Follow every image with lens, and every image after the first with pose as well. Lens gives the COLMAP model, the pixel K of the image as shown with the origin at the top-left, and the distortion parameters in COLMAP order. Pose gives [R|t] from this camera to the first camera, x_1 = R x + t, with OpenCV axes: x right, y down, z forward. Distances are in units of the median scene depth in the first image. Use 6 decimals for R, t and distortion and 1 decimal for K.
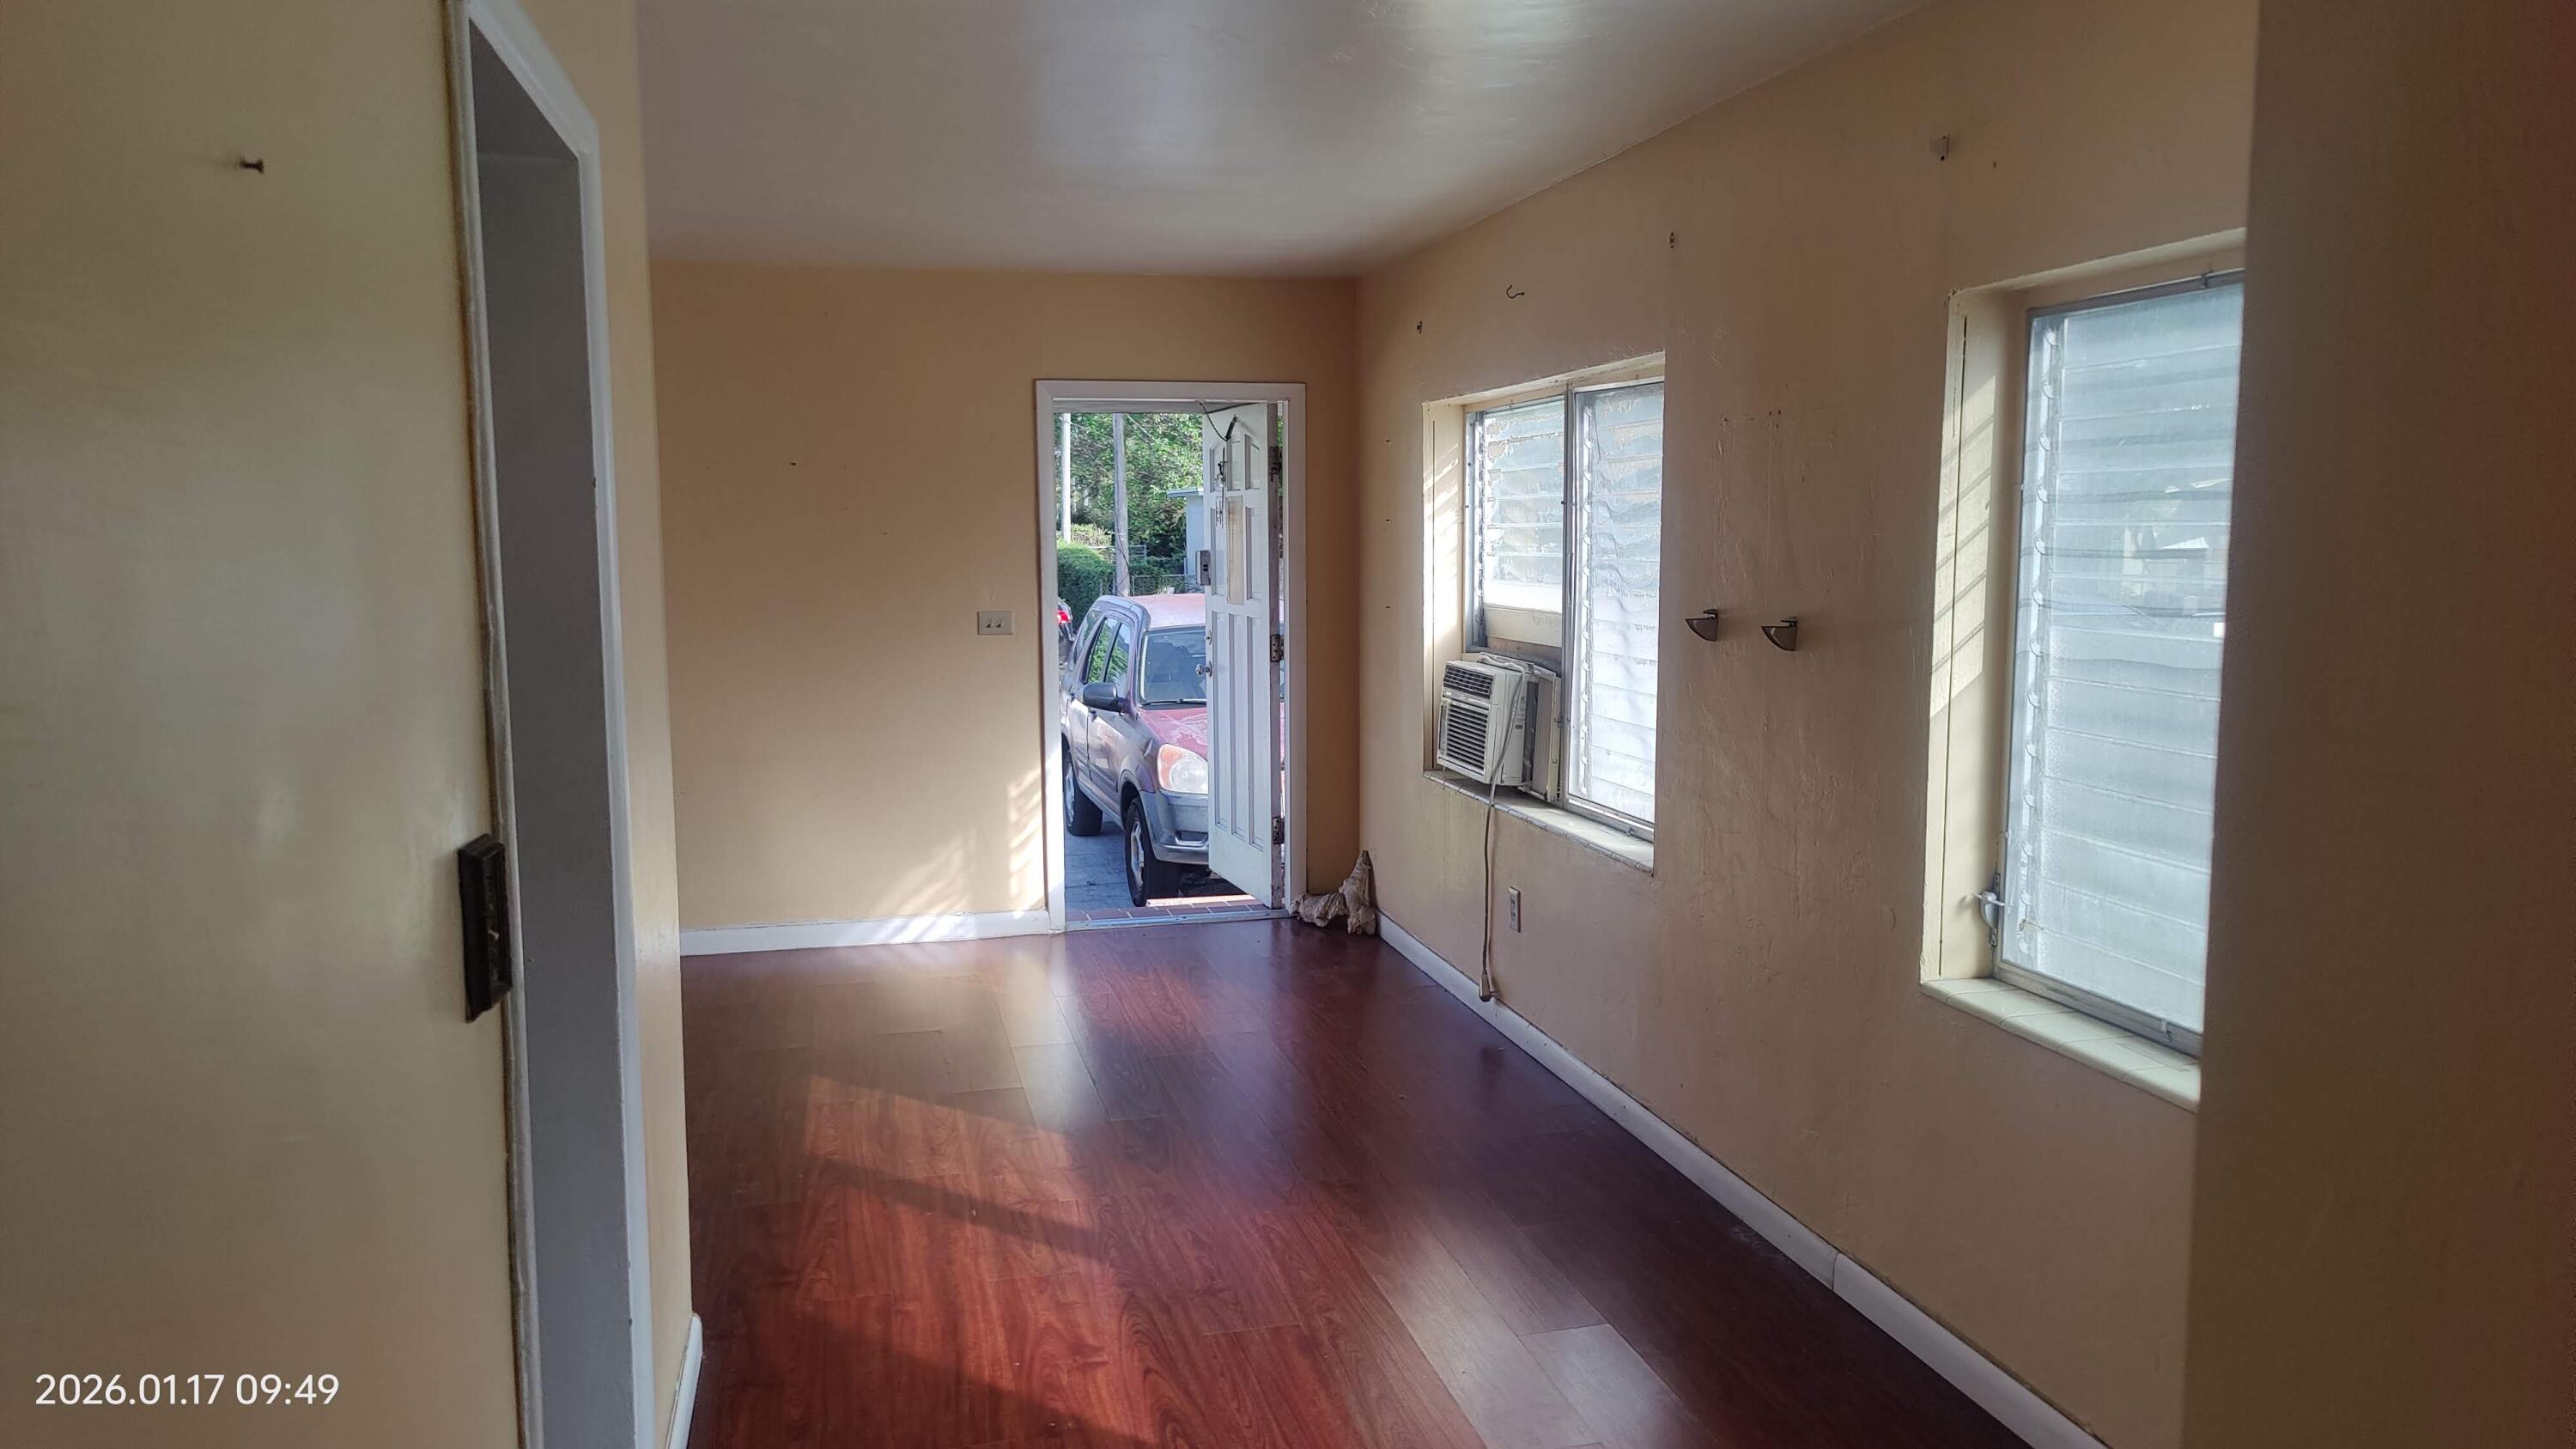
lens RADIAL K [[1826.3, 0, 1288.0], [0, 1826.3, 724.5], [0, 0, 1]] dist [0.020721, -0.000571]
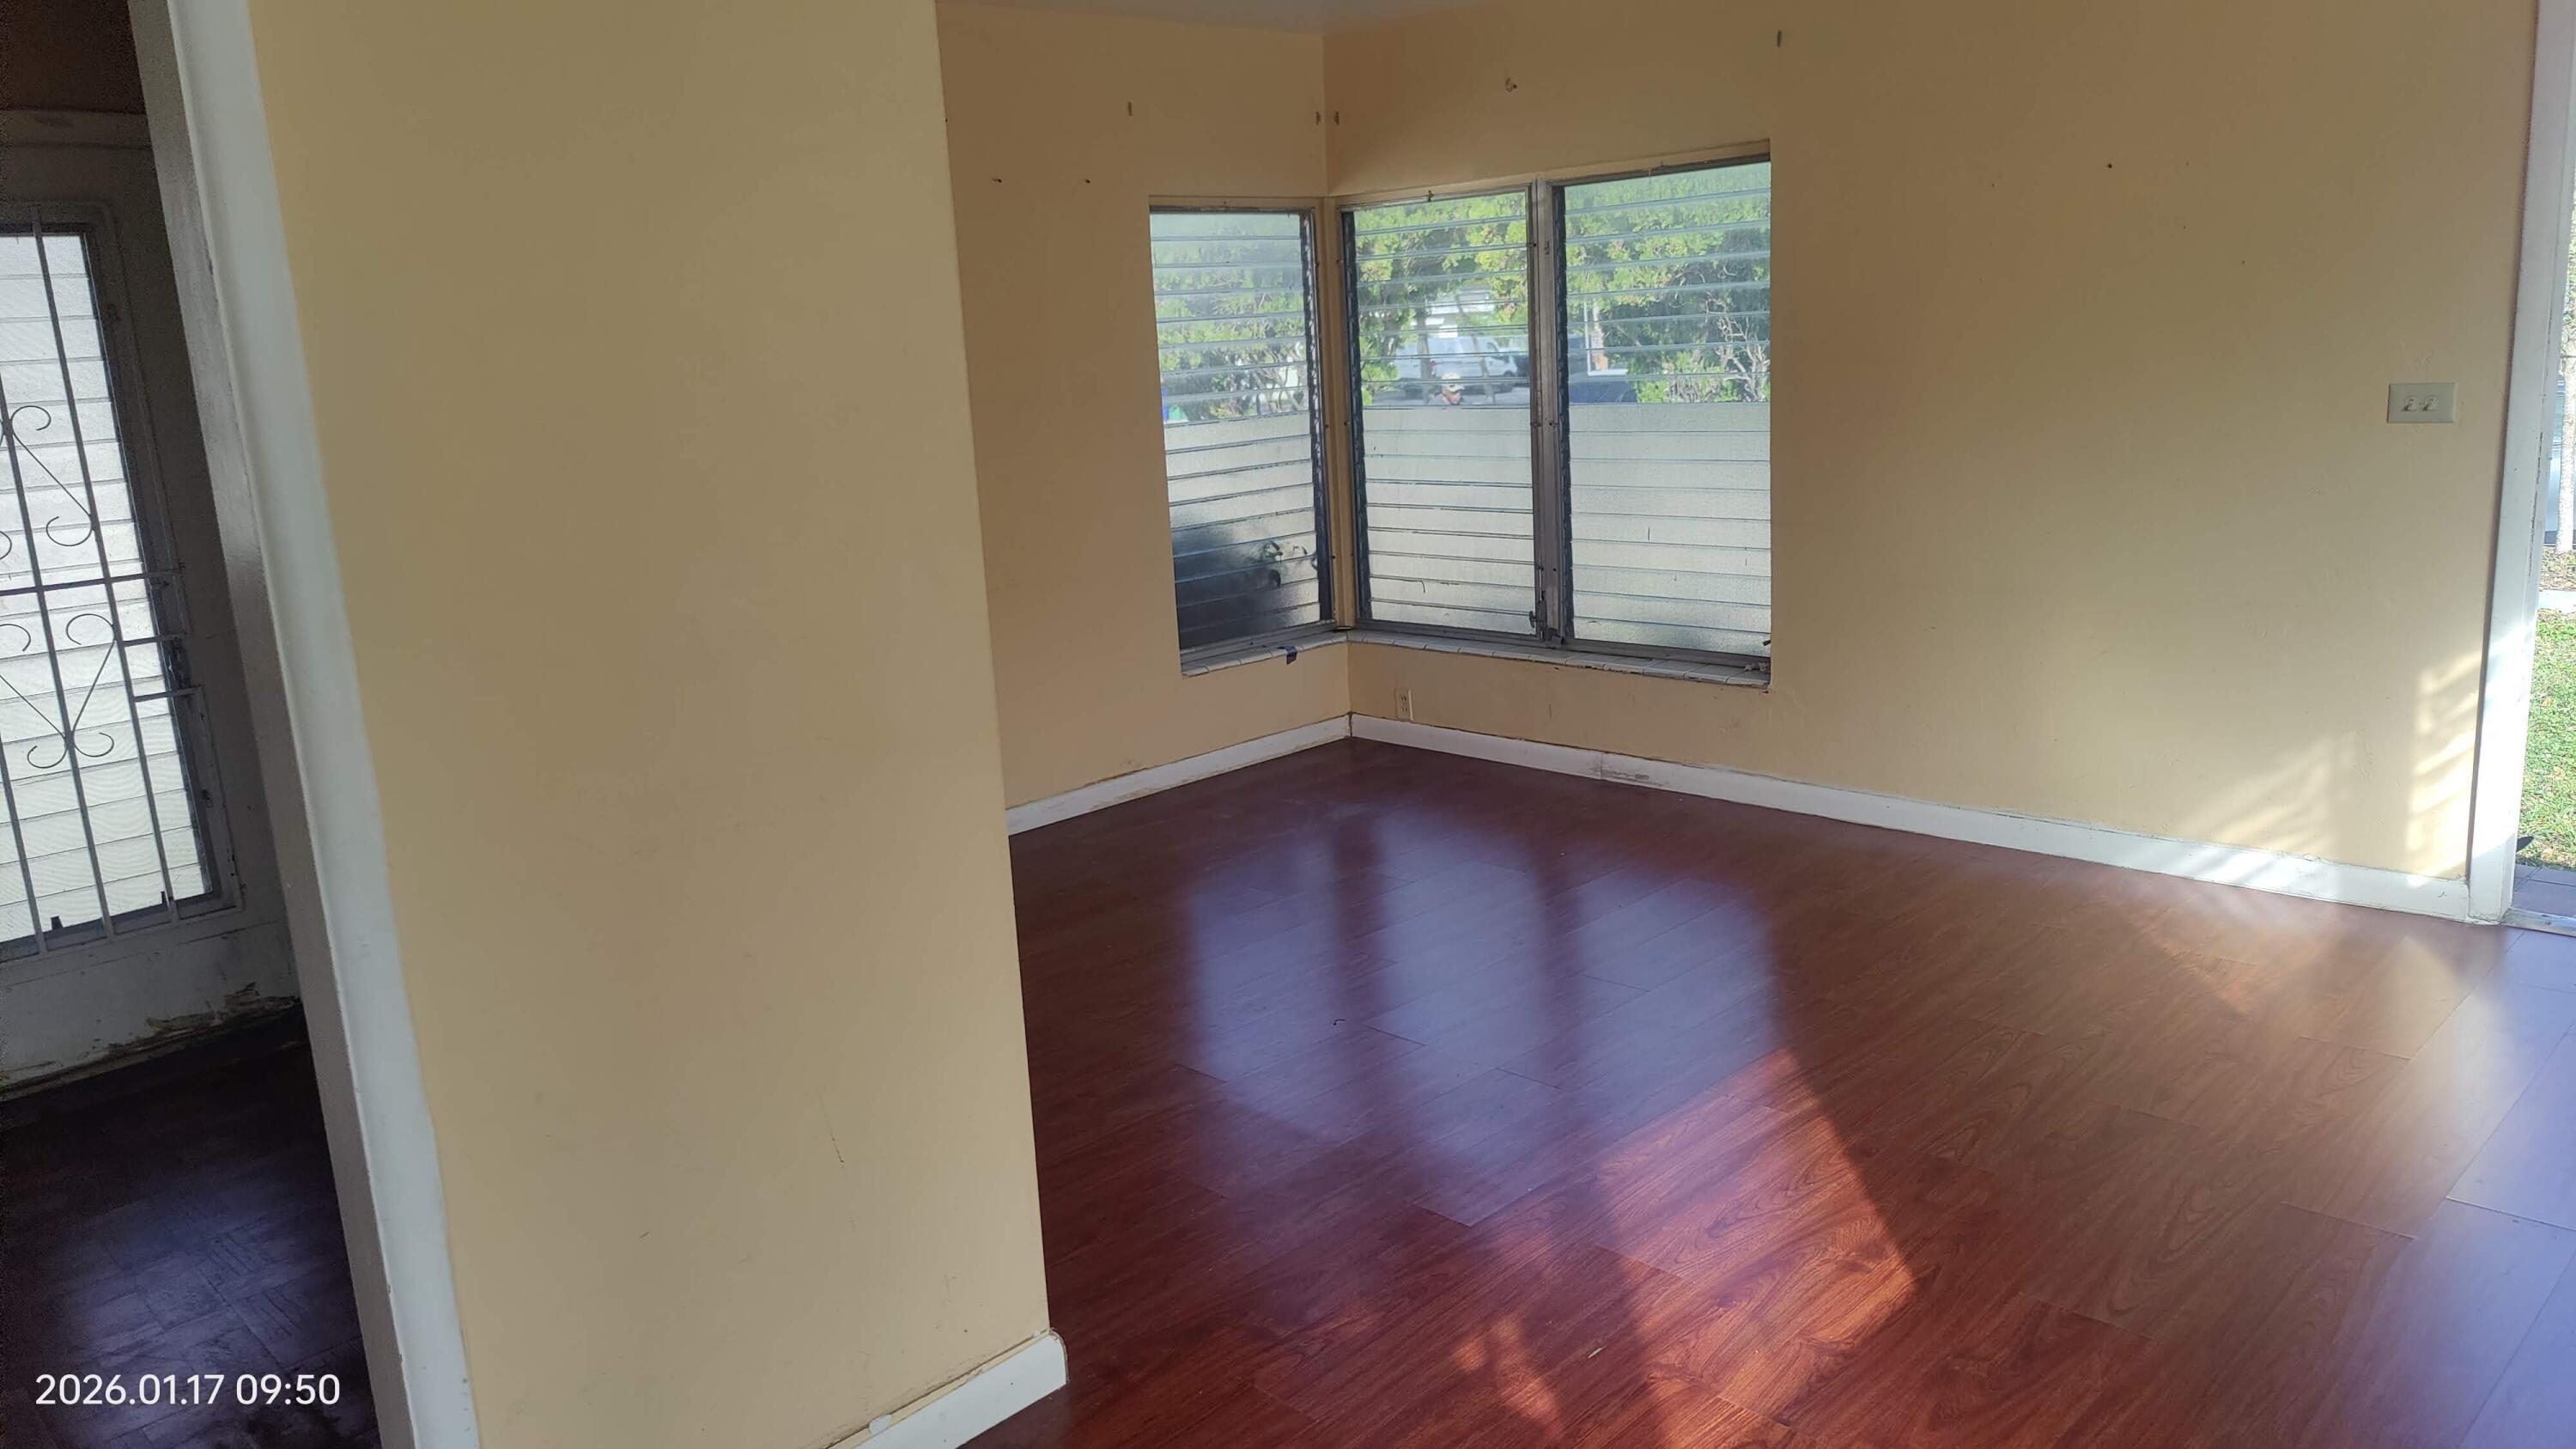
lens RADIAL K [[1794.2, 0, 1278.3], [0, 1794.2, 720.3], [0, 0, 1]] dist [0.014481, -0.002149]
pose [[0.505457, 0.157988, -0.848265, 0.172050], [-0.041708, 0.986419, 0.158866, -0.032097], [0.861843, -0.044921, 0.505181, 0.363387]]
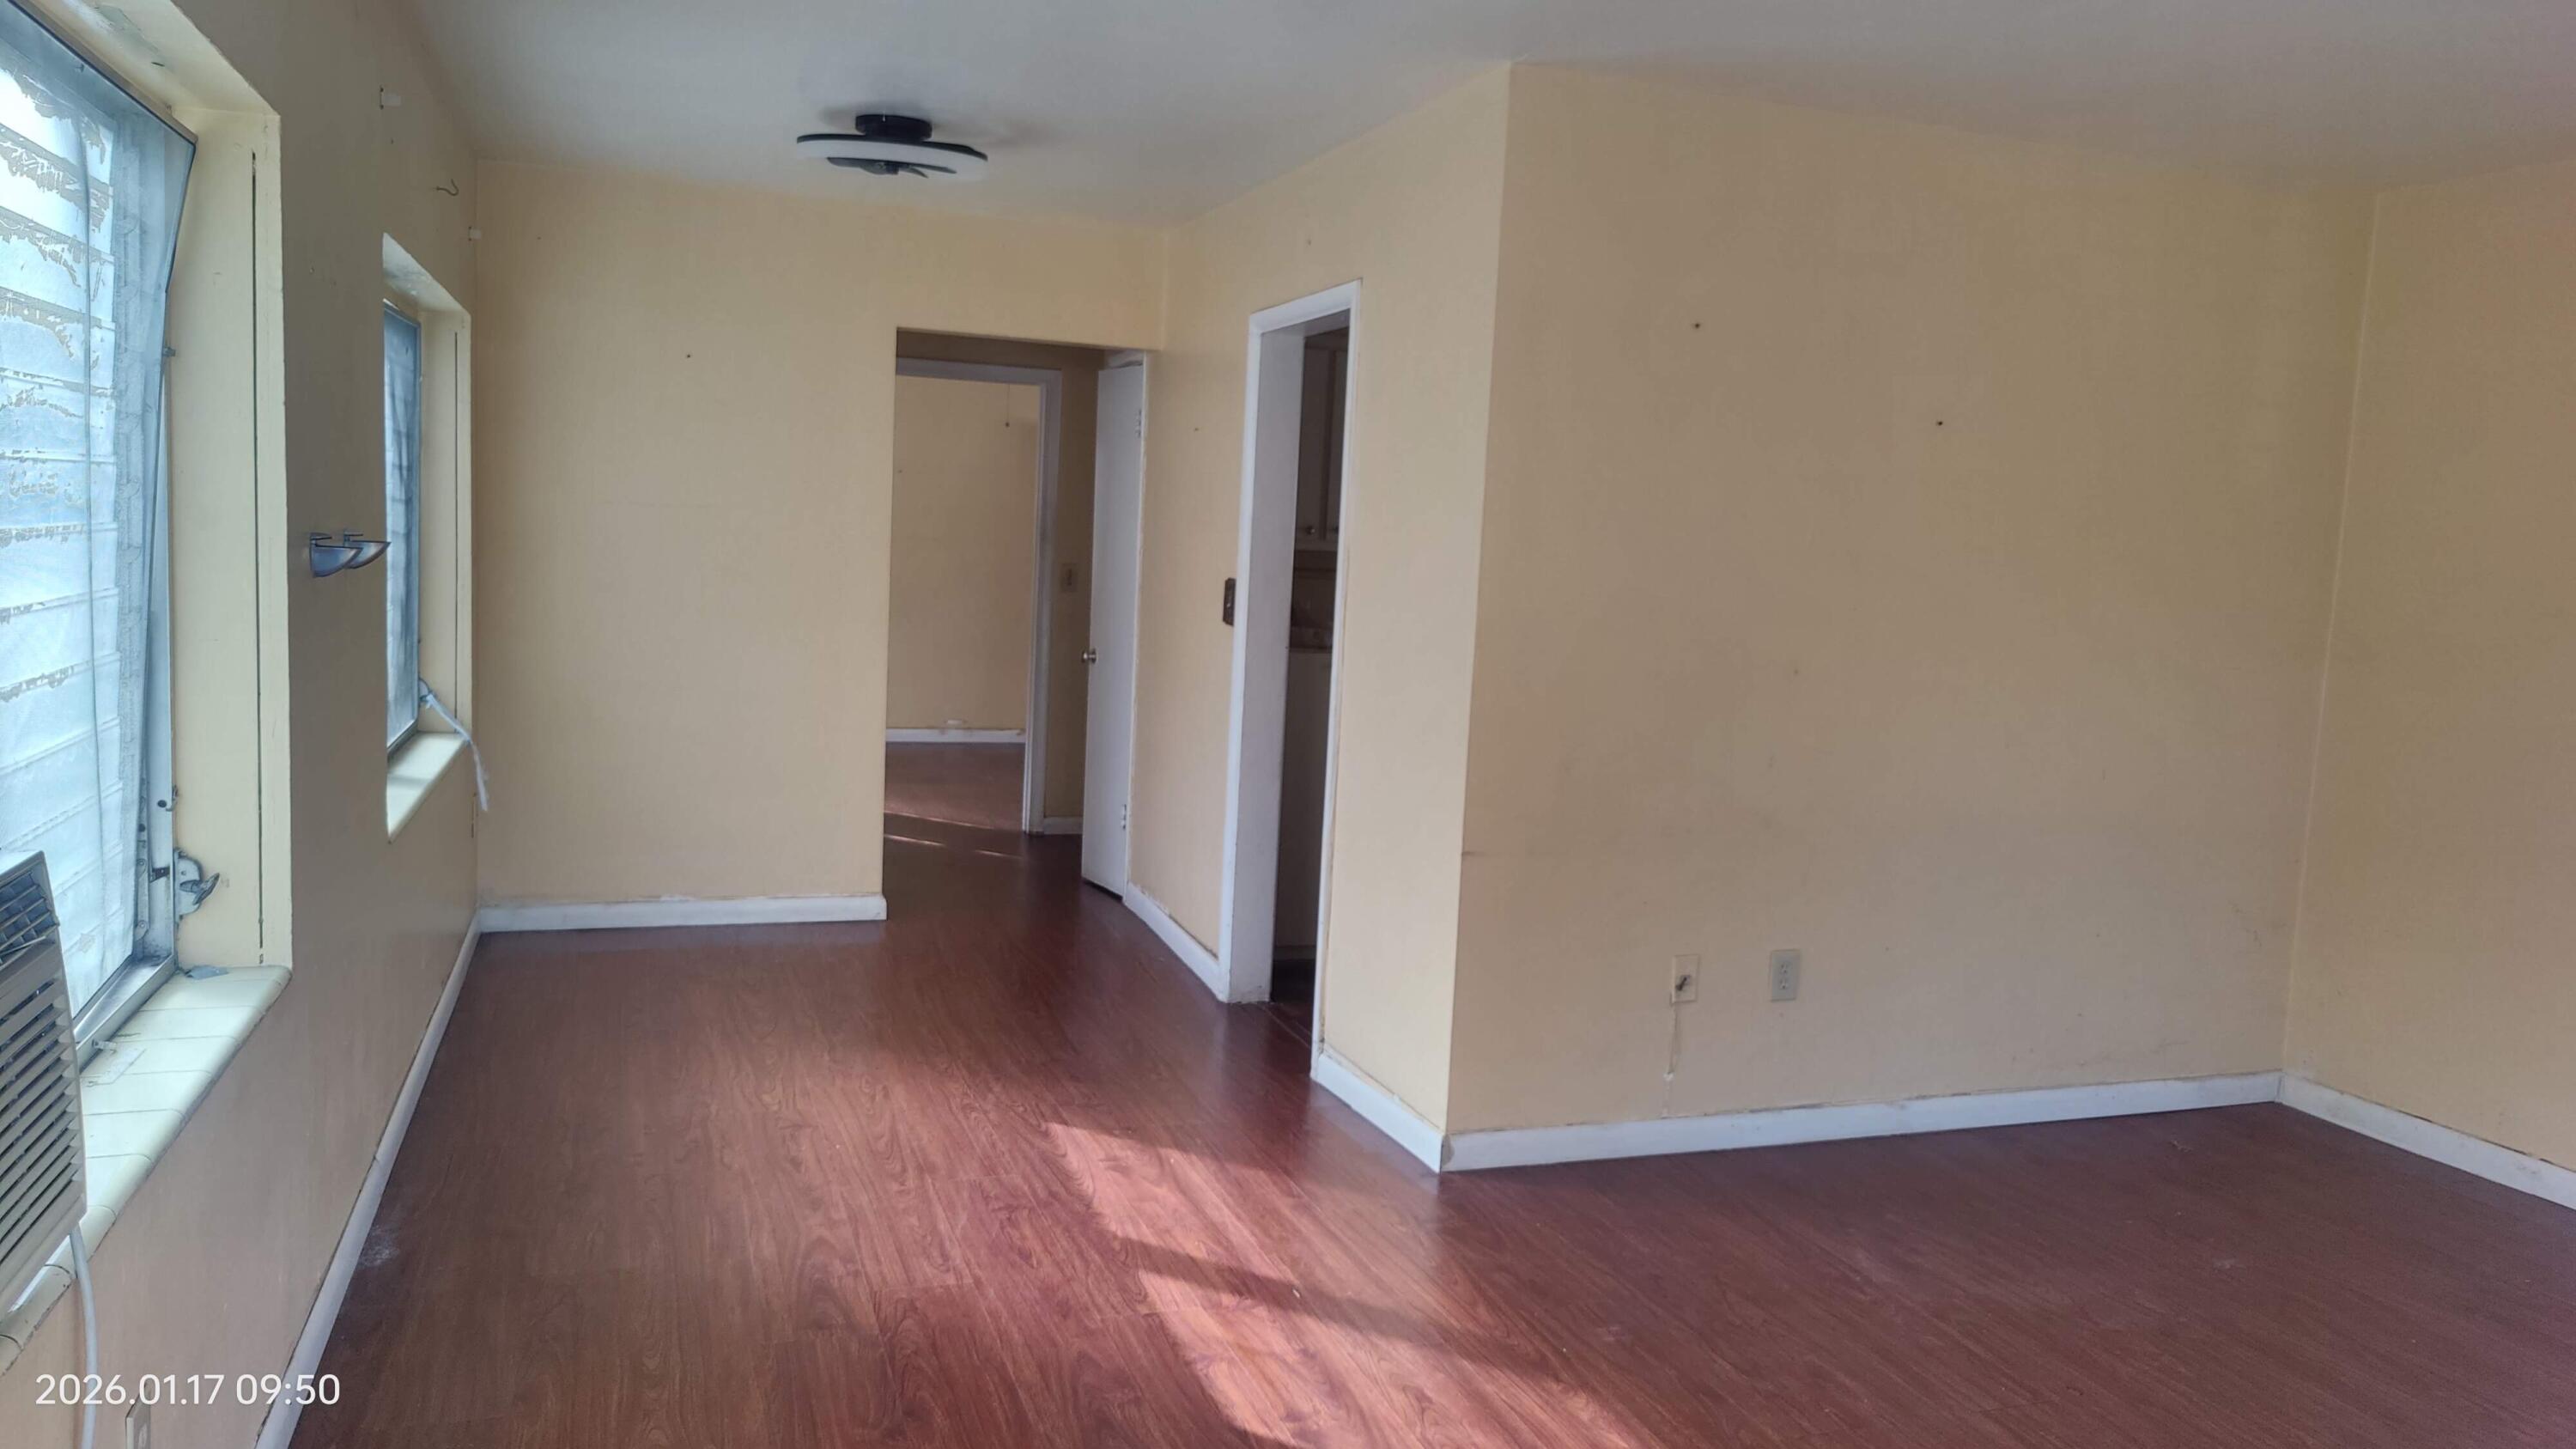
lens RADIAL K [[1826.3, 0, 1288.0], [0, 1826.3, 724.5], [0, 0, 1]] dist [0.020721, -0.000571]
pose [[-0.993829, -0.034211, -0.105514, -0.043749], [-0.056901, 0.973789, 0.220220, -0.104908], [0.095215, 0.224865, -0.969727, 1.079790]]
